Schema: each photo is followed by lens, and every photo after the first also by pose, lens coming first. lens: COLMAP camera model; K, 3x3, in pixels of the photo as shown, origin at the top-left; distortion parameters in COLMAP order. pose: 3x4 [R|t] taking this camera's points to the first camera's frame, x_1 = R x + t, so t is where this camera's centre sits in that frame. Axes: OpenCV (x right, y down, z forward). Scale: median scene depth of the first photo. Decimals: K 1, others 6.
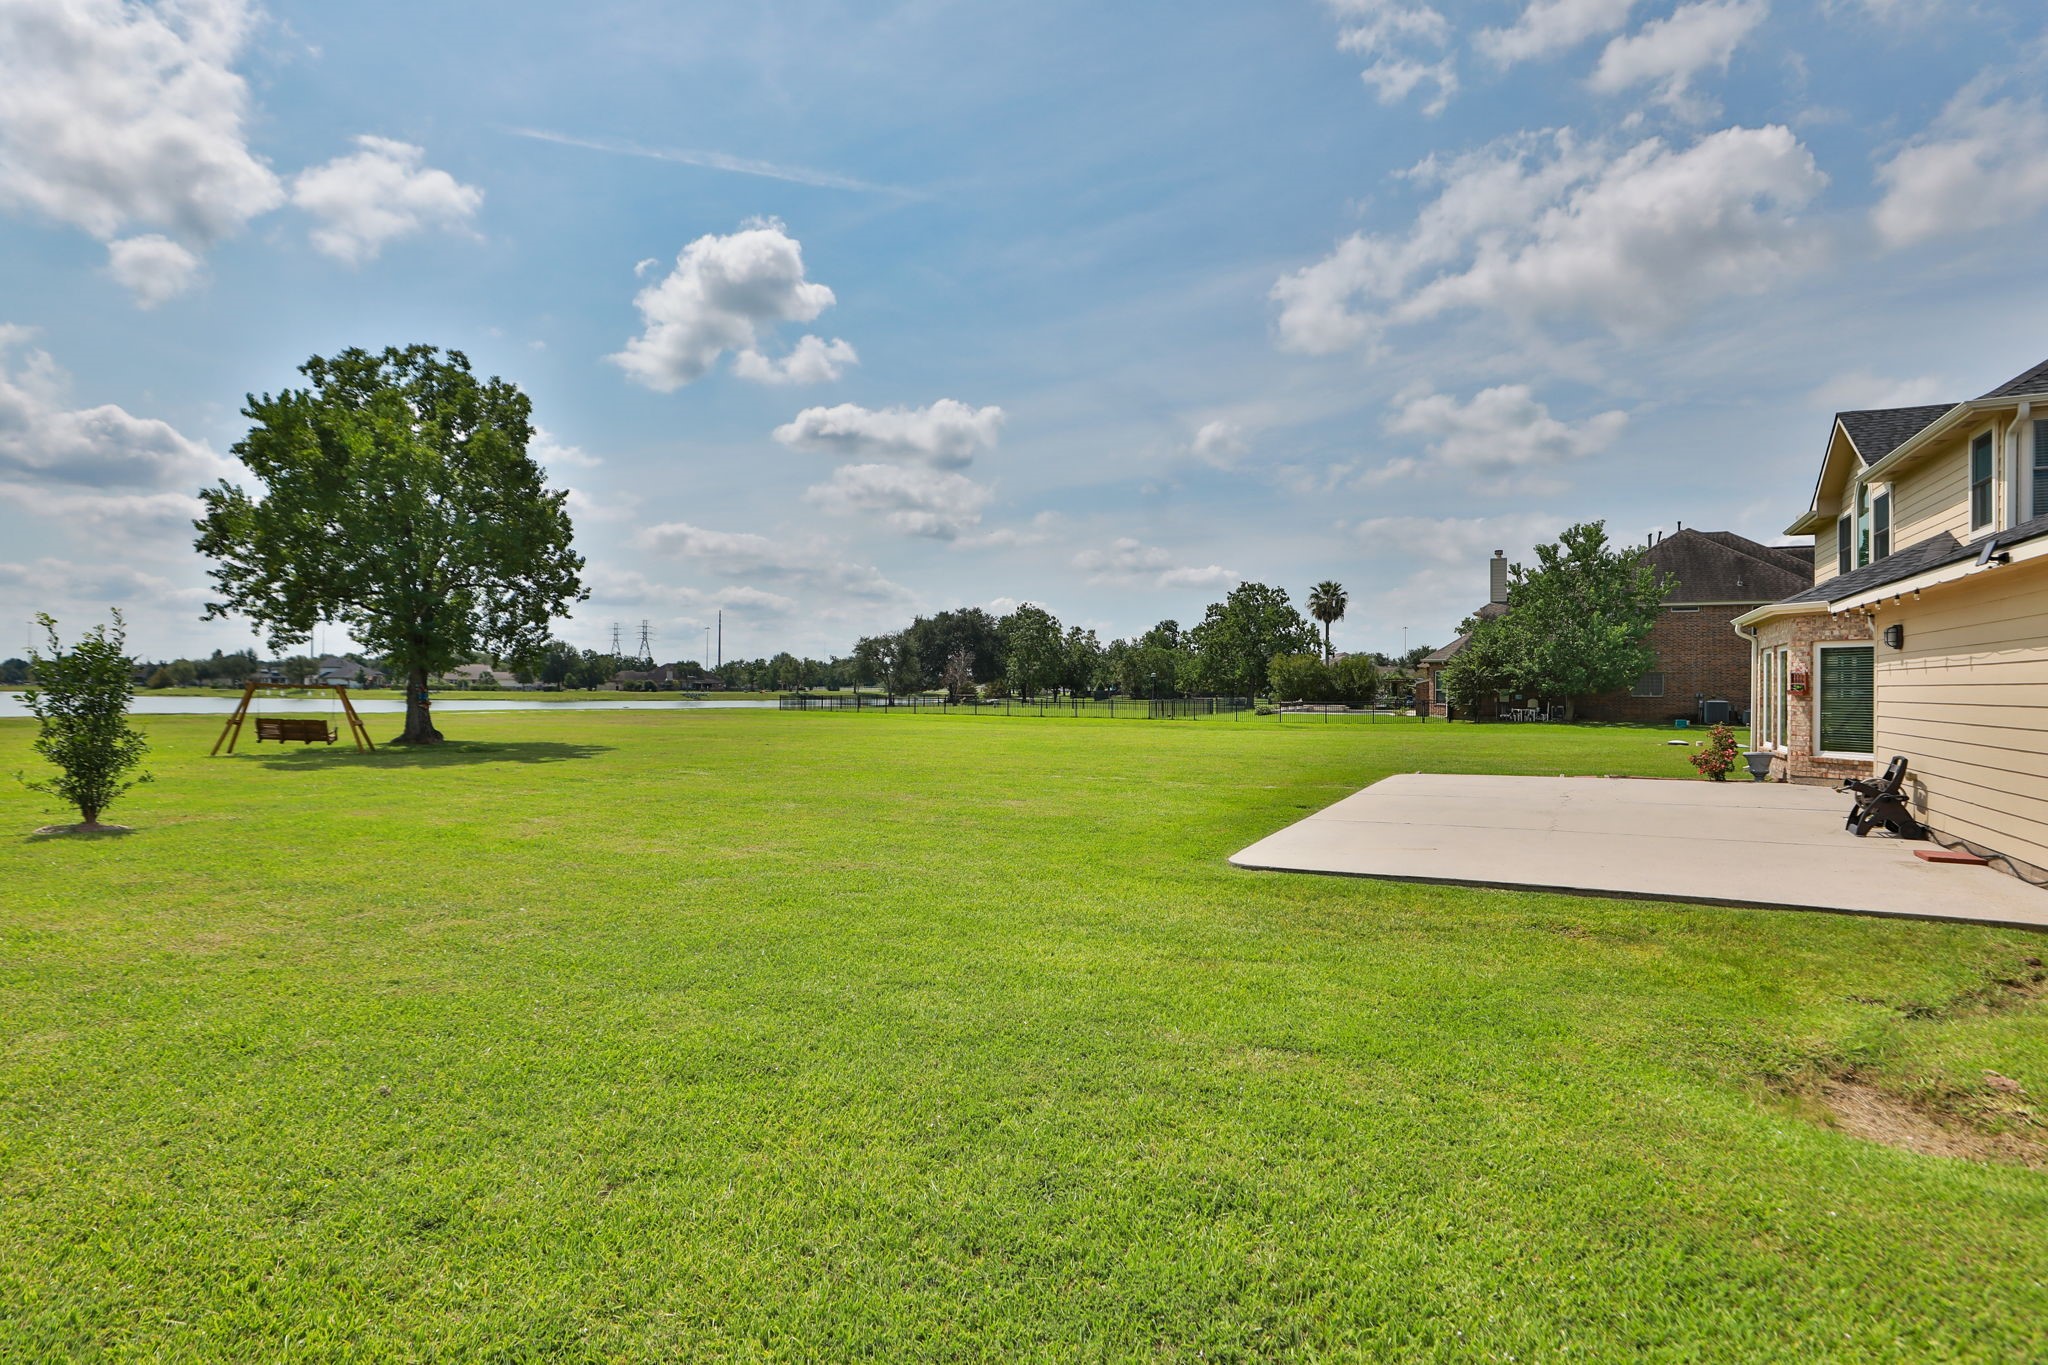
lens RADIAL K [[1019.3, 0, 1024.0], [0, 1019.3, 682.5], [0, 0, 1]] dist [-0.025599, 0.000263]
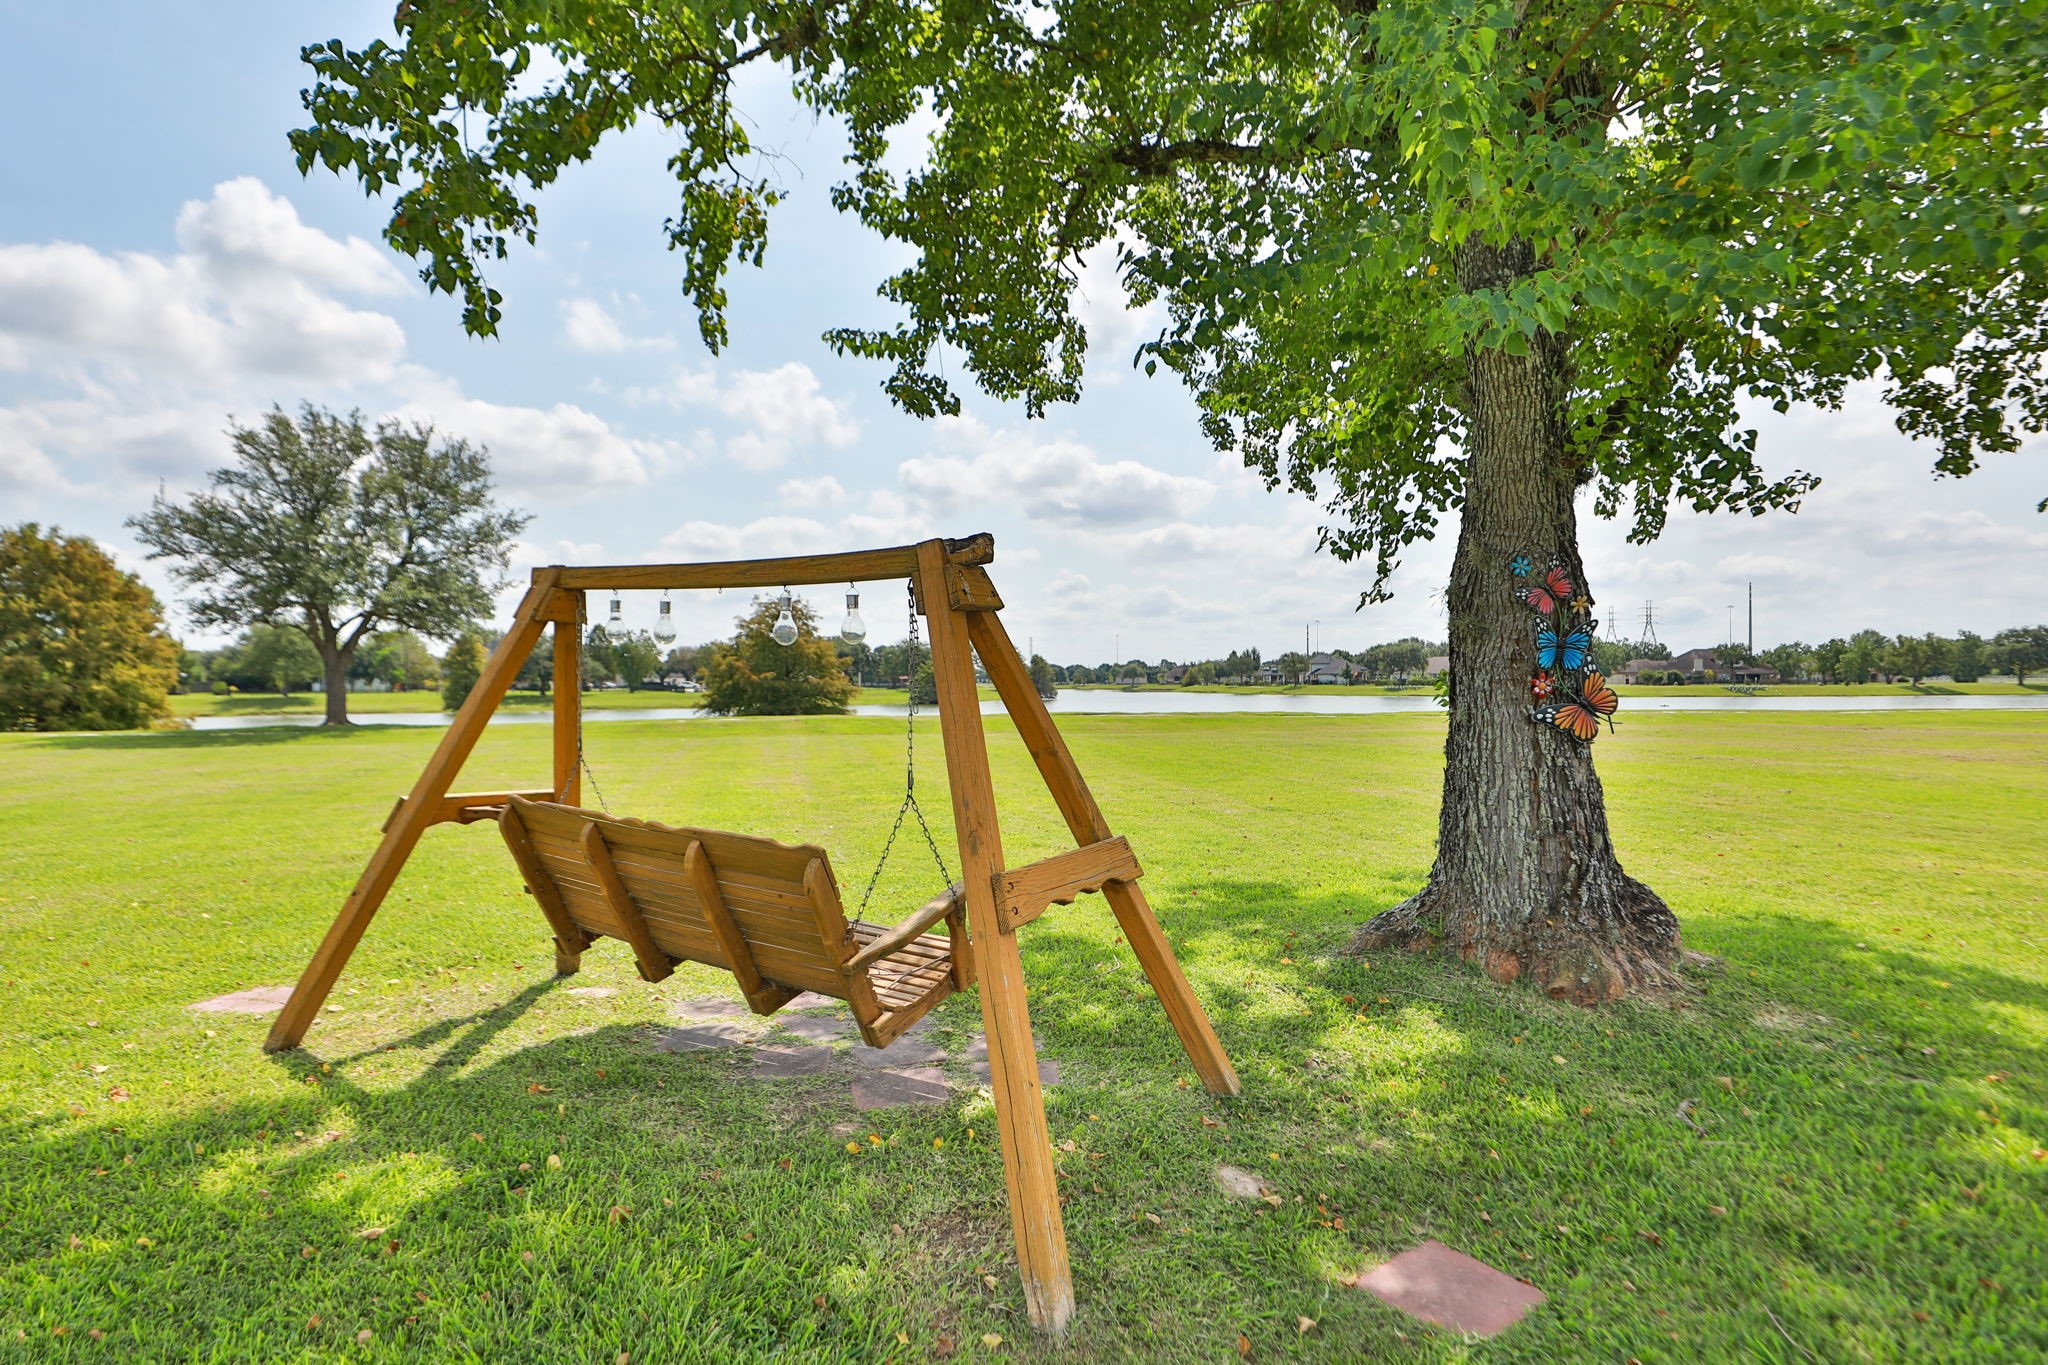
lens RADIAL K [[1019.3, 0, 1024.0], [0, 1019.3, 682.5], [0, 0, 1]] dist [-0.025599, 0.000263]
pose [[0.626947, -0.008697, -0.779013, -0.079247], [0.011384, 0.999933, -0.002002, 0.002768], [0.778979, -0.007613, 0.627004, 0.127520]]
